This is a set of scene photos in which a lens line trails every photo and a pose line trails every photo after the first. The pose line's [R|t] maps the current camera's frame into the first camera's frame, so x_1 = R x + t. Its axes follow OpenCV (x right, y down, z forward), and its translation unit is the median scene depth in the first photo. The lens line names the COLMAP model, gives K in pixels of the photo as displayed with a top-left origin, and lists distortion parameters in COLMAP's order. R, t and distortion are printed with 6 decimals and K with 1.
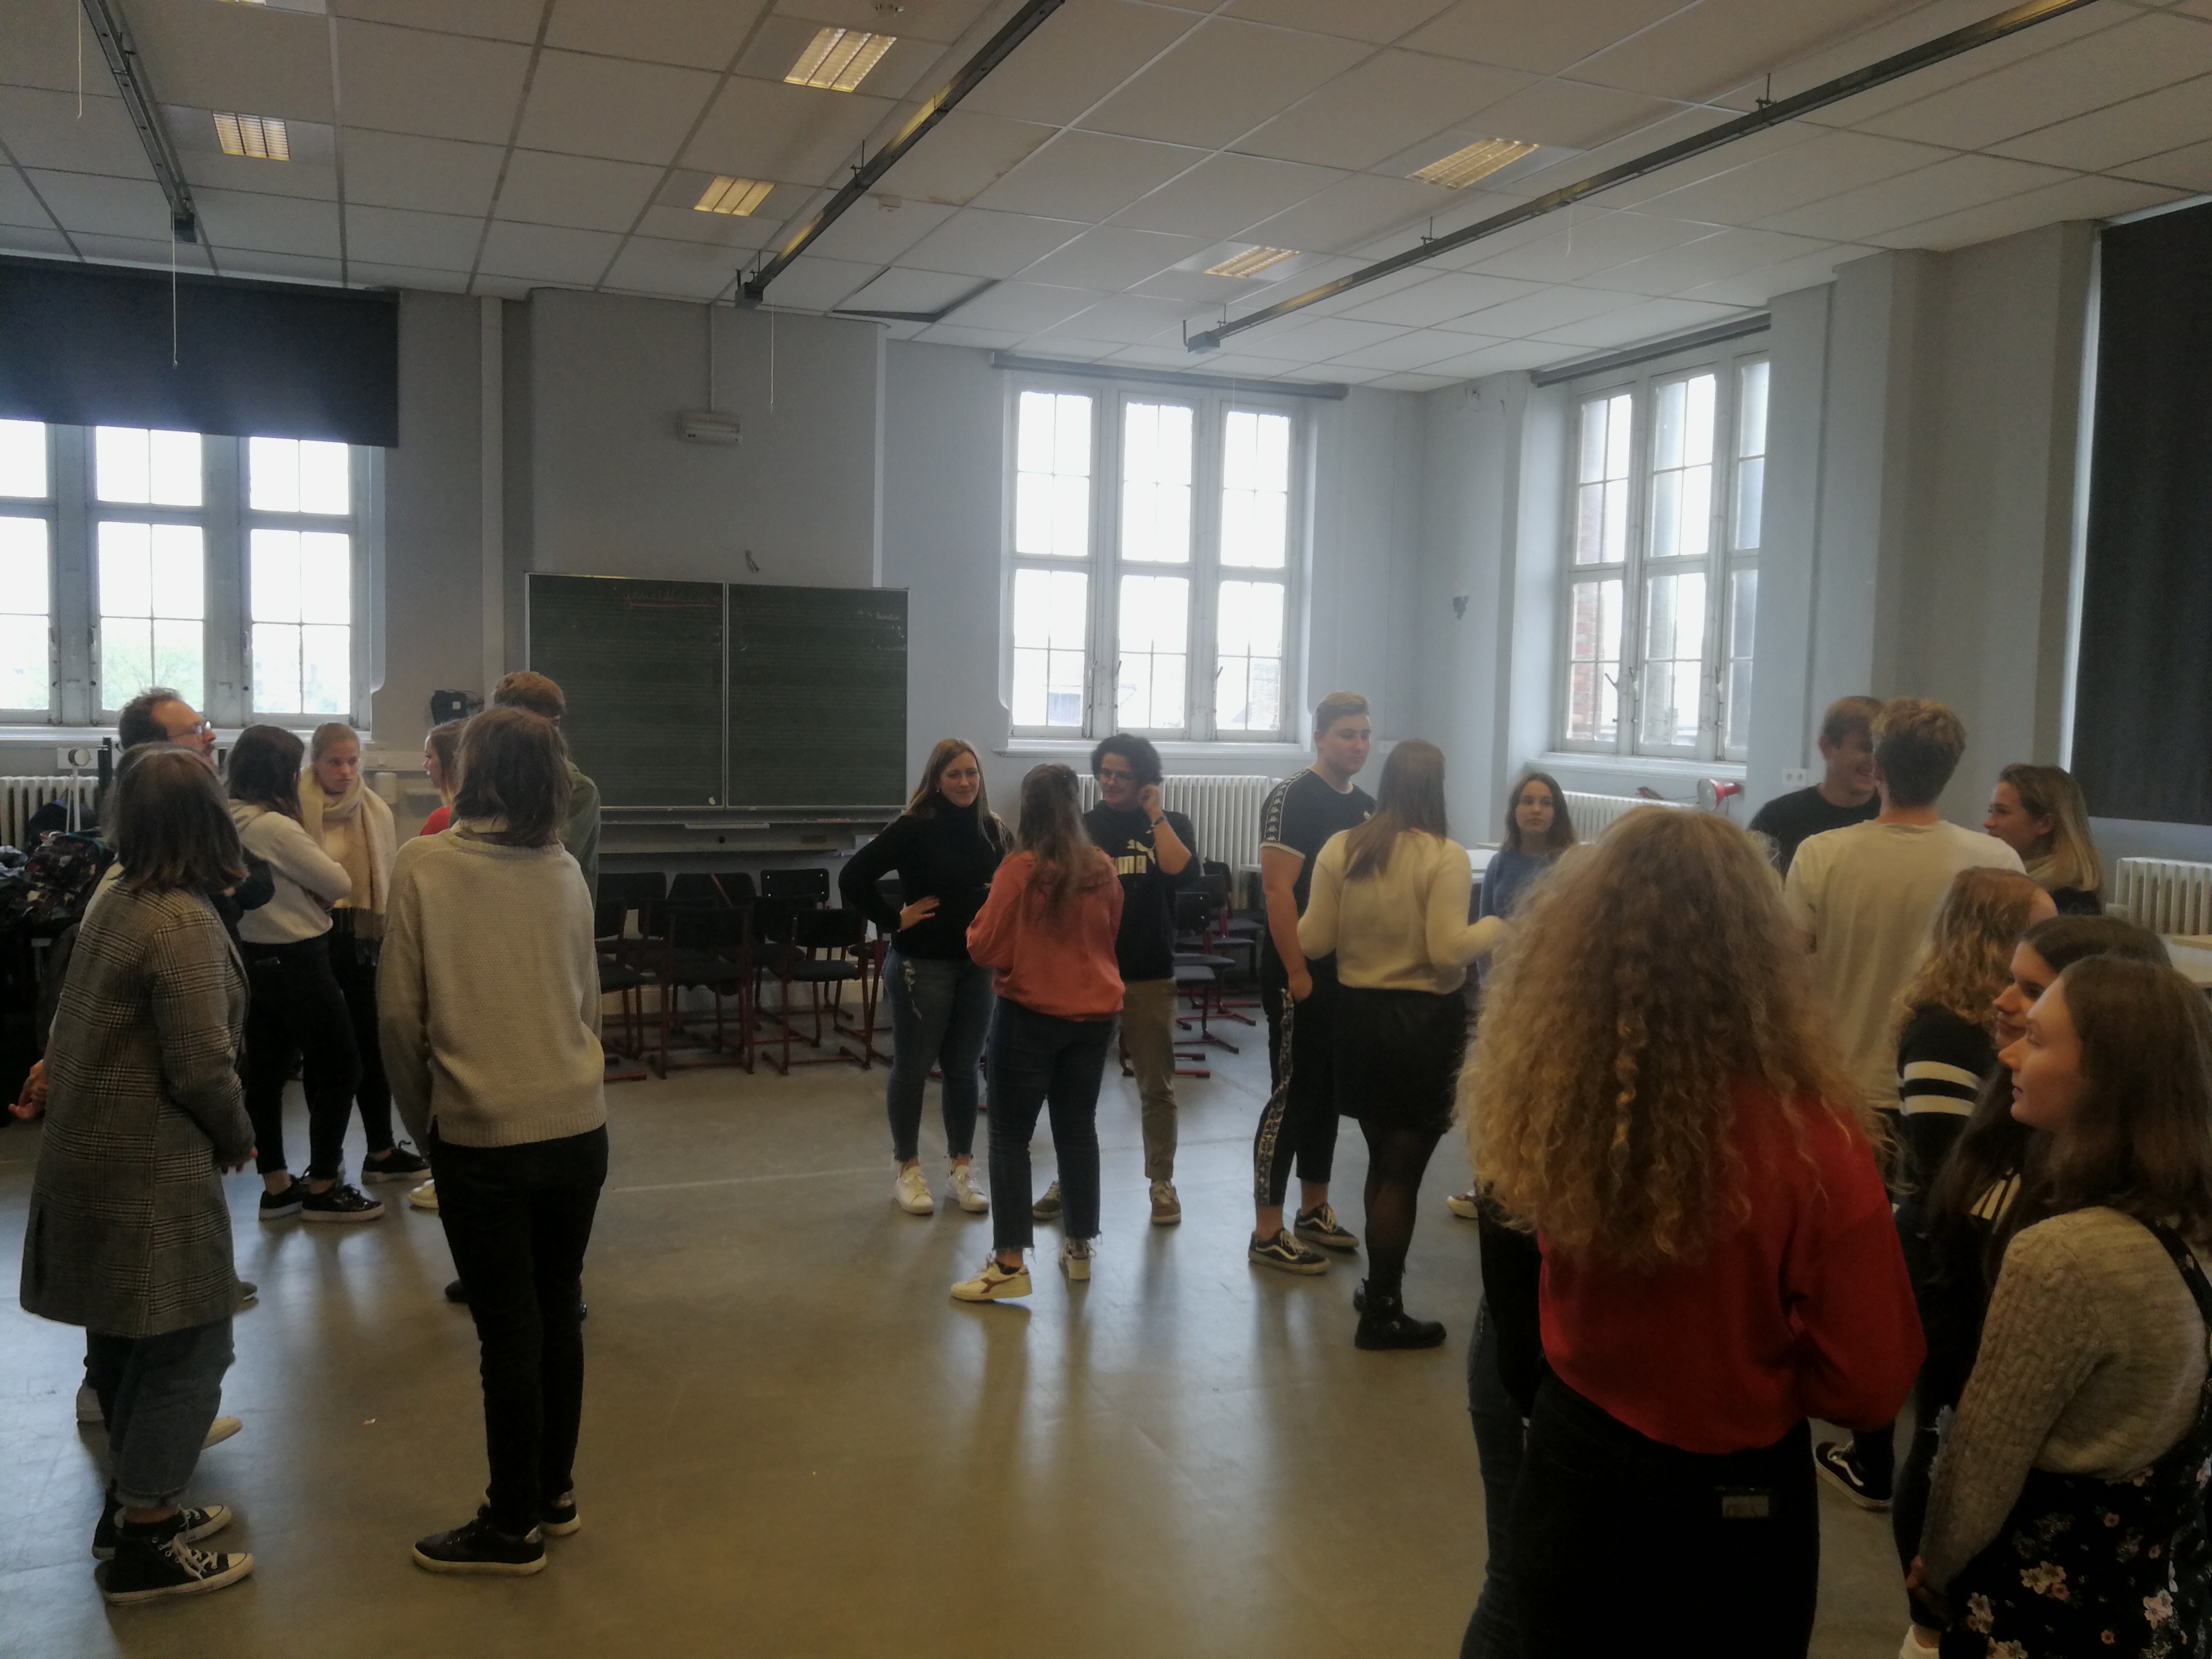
lens RADIAL K [[1795.8, 0, 1120.8], [0, 1795.8, 831.2], [0, 0, 1]] dist [0.037830, -0.039204]
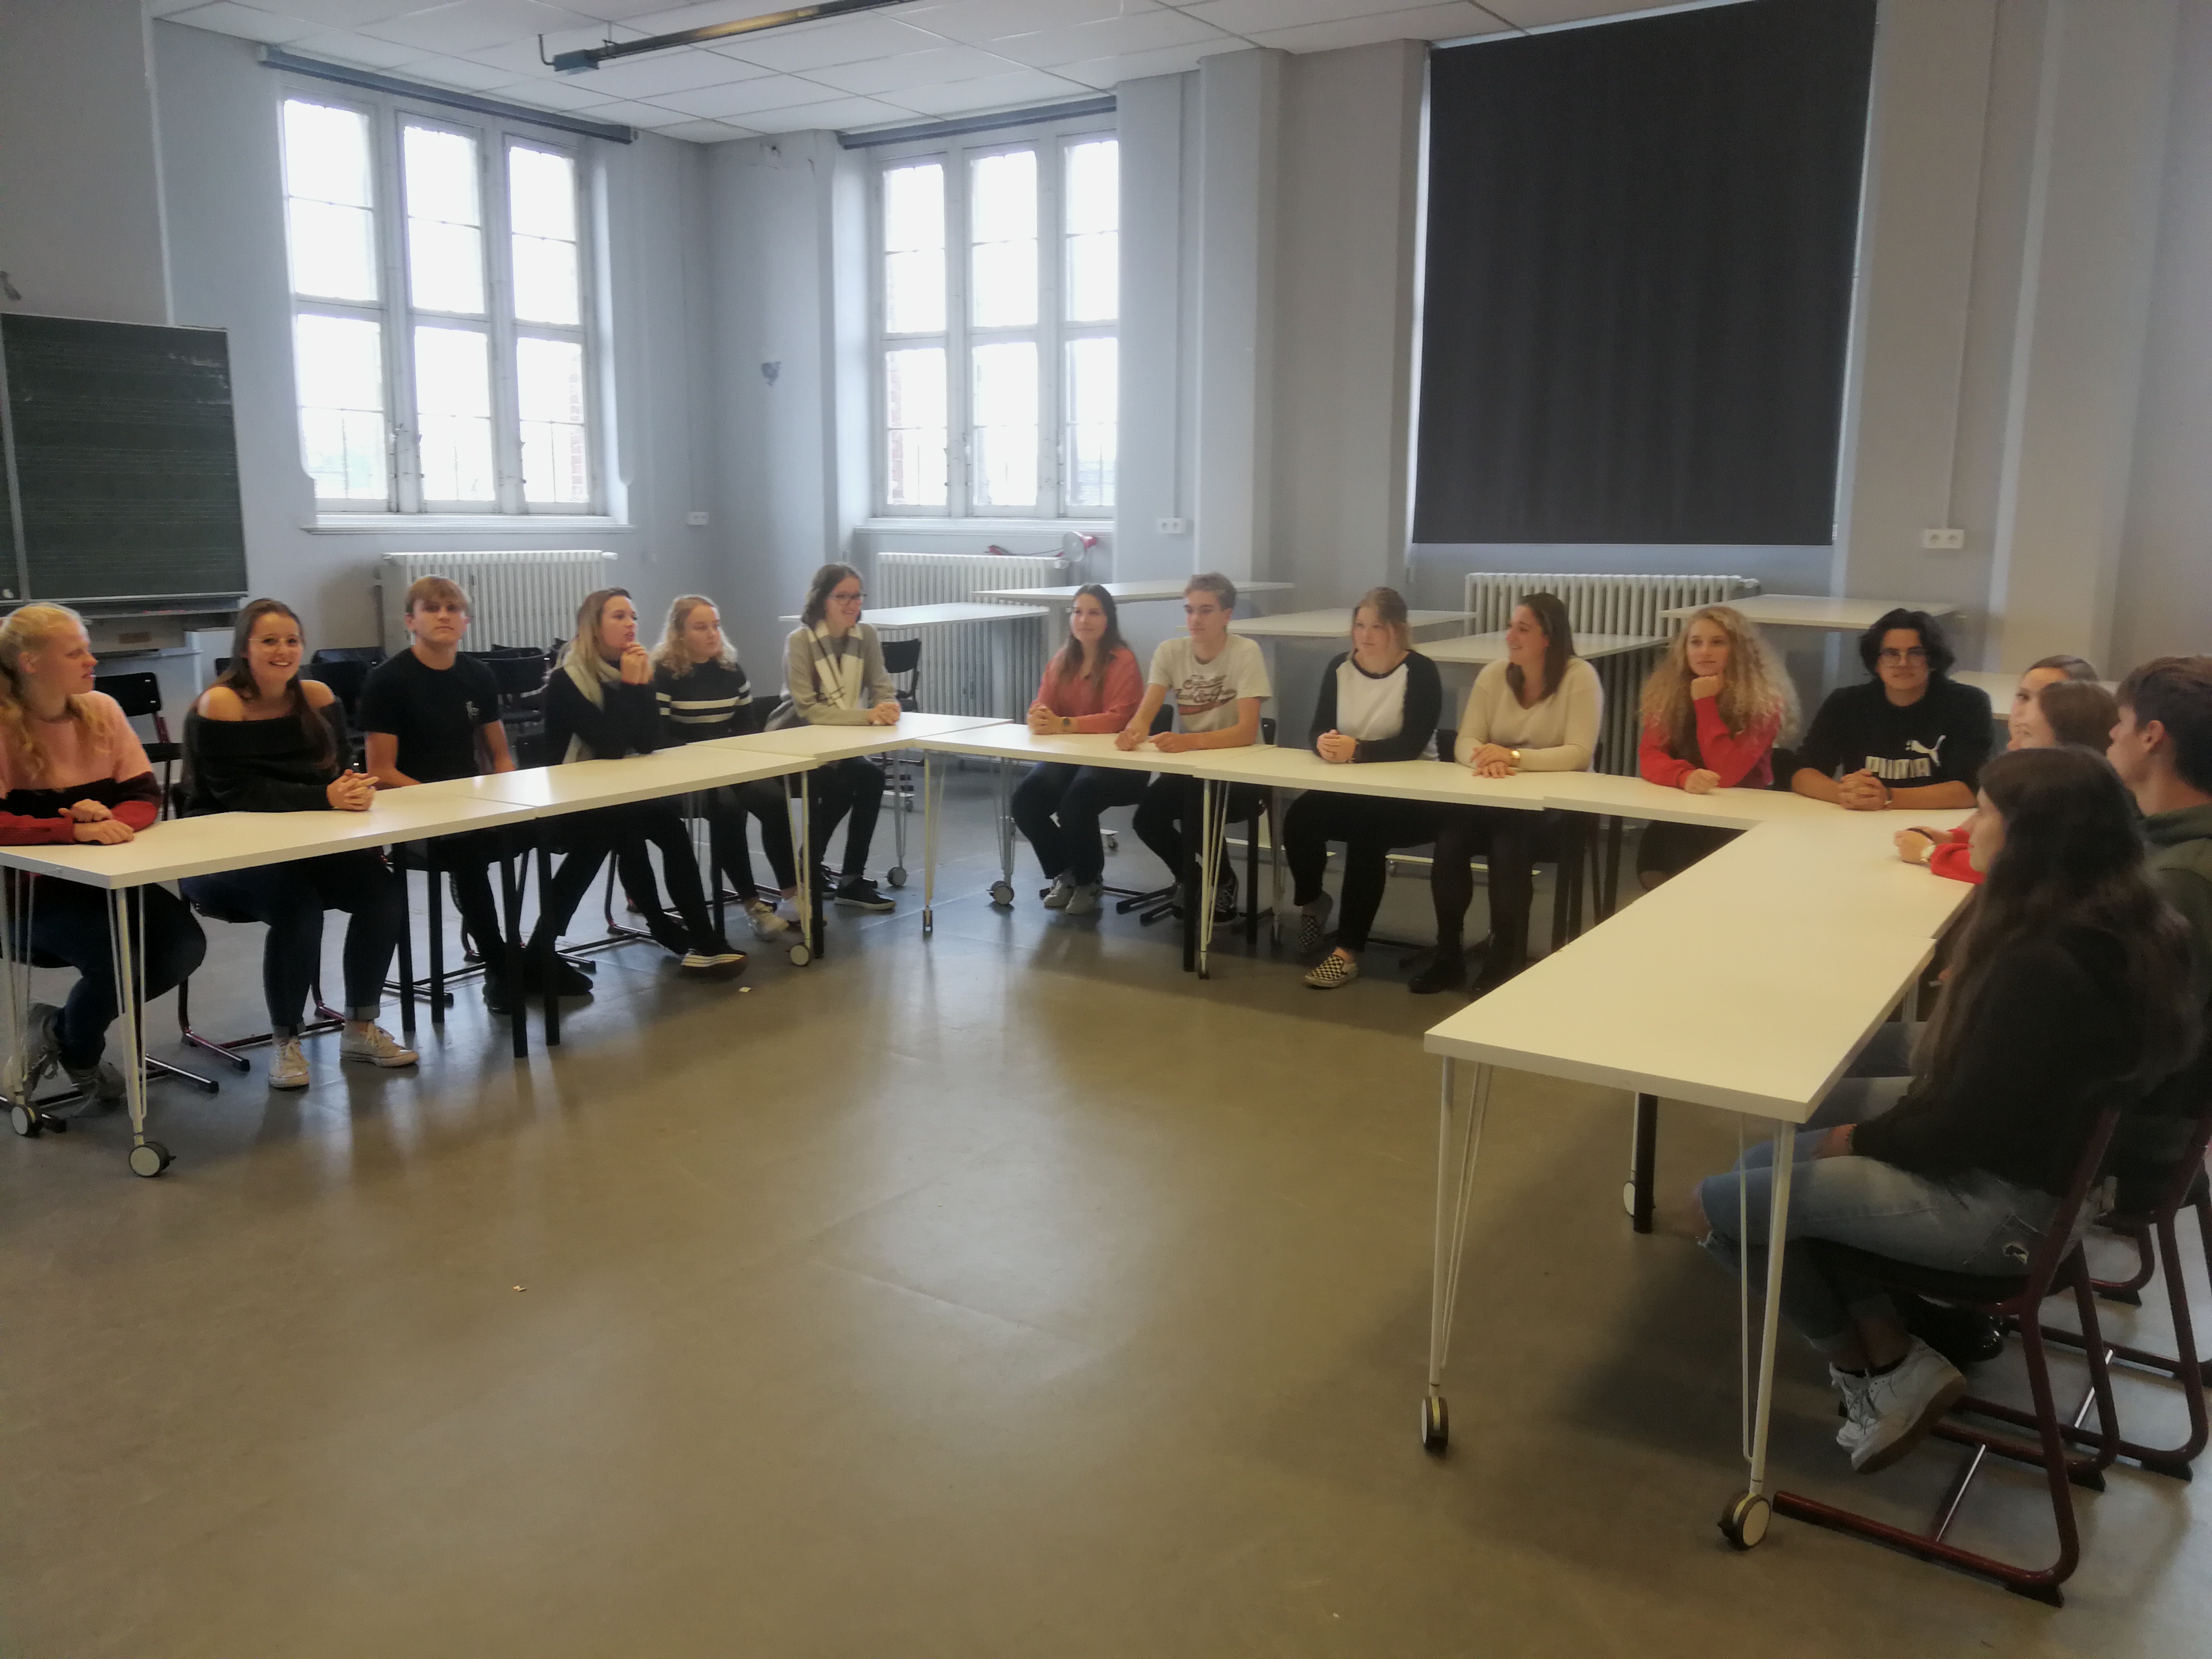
lens RADIAL K [[1795.8, 0, 1106.4], [0, 1795.8, 818.2], [0, 0, 1]] dist [0.037830, -0.039204]
pose [[0.837042, -0.111848, 0.535584, -0.225914], [0.056740, 0.991350, 0.118350, 0.012524], [-0.544189, -0.068675, 0.836147, 0.054353]]
